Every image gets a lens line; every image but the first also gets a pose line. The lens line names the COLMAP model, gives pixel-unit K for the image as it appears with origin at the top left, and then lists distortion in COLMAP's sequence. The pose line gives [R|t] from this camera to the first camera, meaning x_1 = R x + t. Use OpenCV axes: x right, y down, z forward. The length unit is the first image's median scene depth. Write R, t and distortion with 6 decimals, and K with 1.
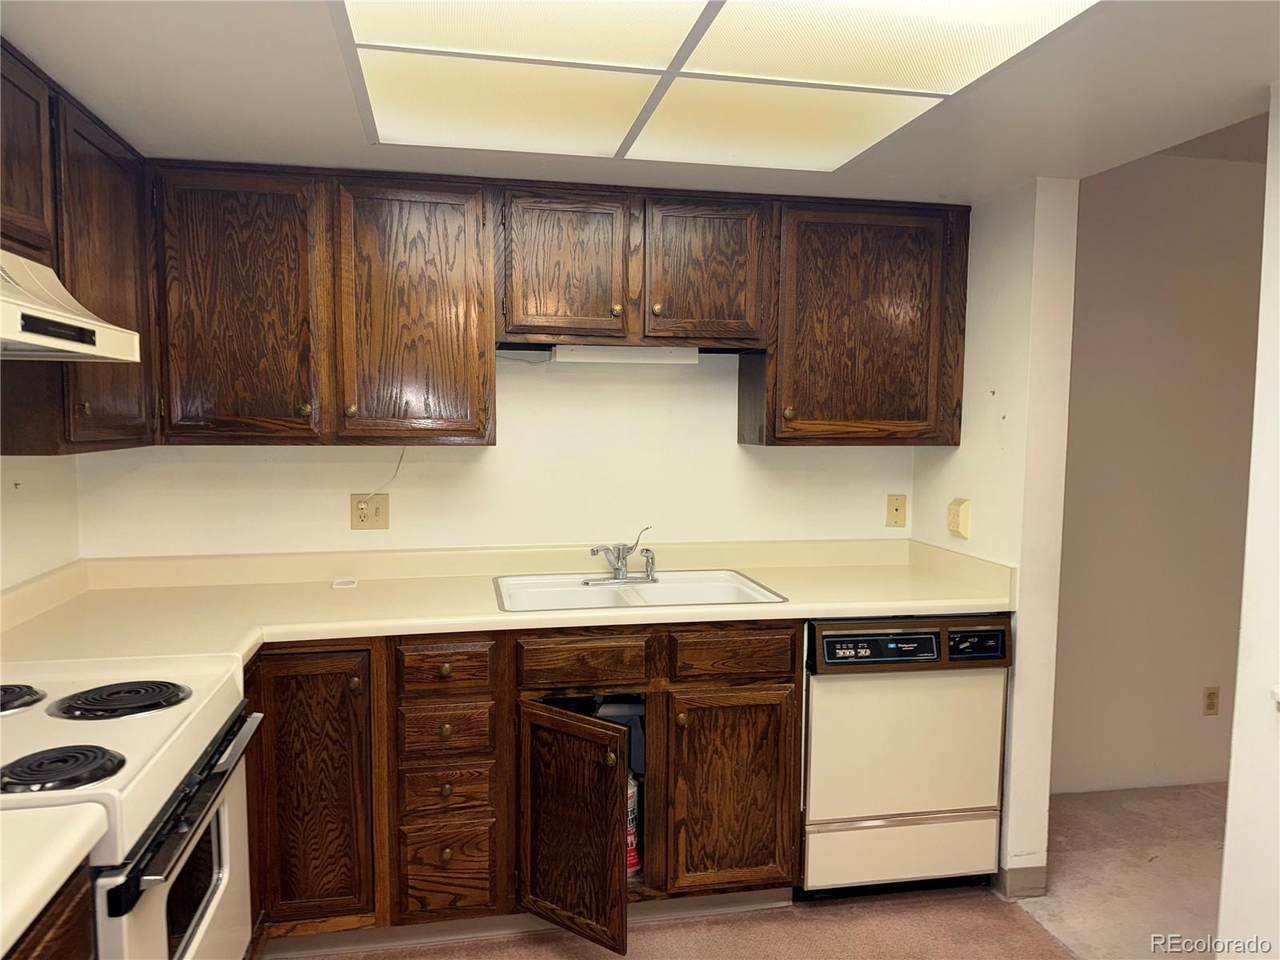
lens RADIAL K [[905.4, 0, 639.6], [0, 905.4, 484.0], [0, 0, 1]] dist [-0.002548, -0.000410]
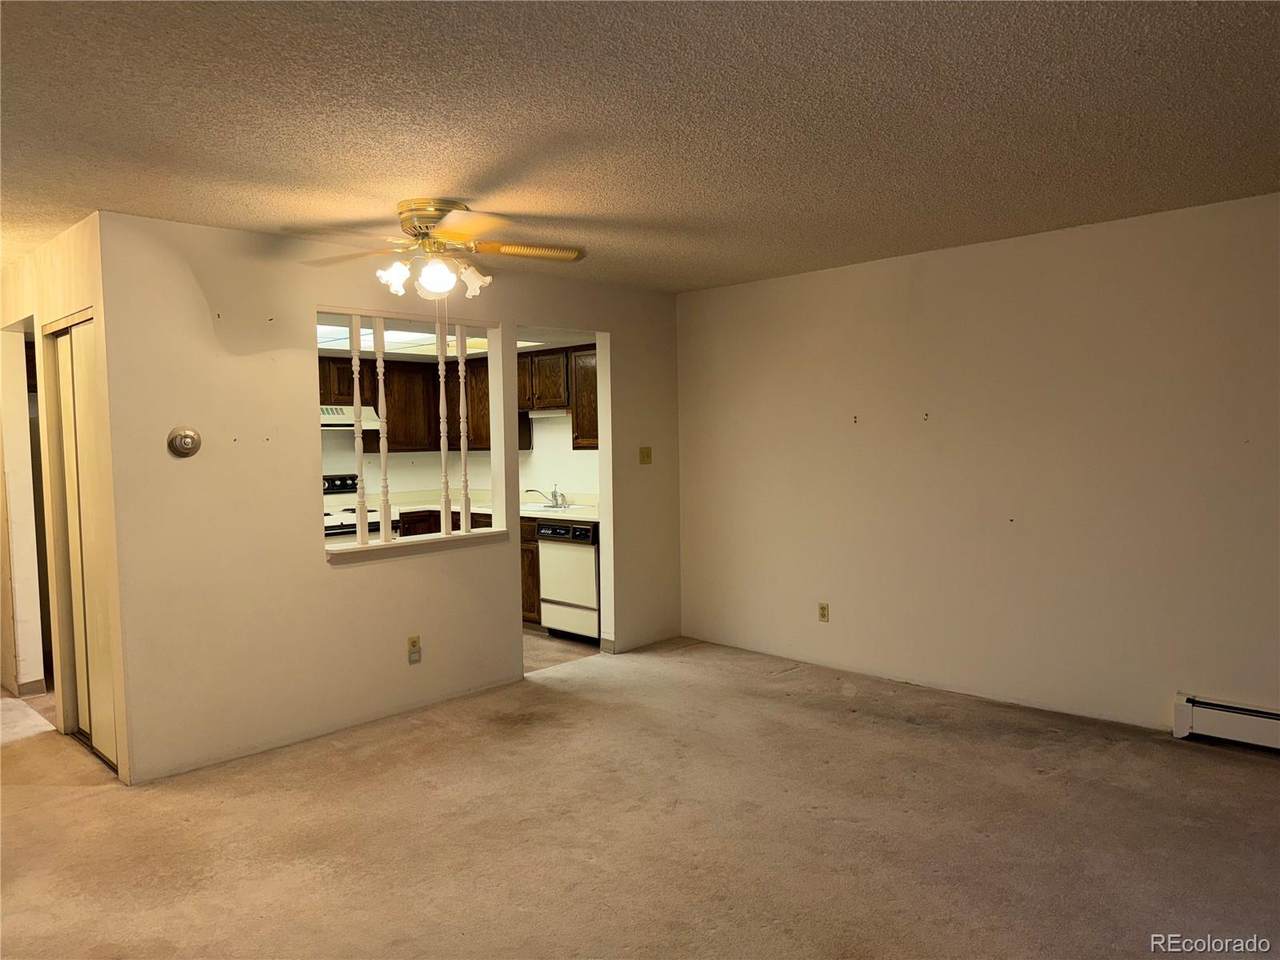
lens RADIAL K [[905.4, 0, 640.5], [0, 905.4, 479.7], [0, 0, 1]] dist [-0.002548, -0.000410]
pose [[0.566044, 0.021198, -0.824102, 2.347286], [-0.035565, 0.999367, 0.001278, 0.027539], [0.823607, 0.028586, 0.566439, -0.207653]]
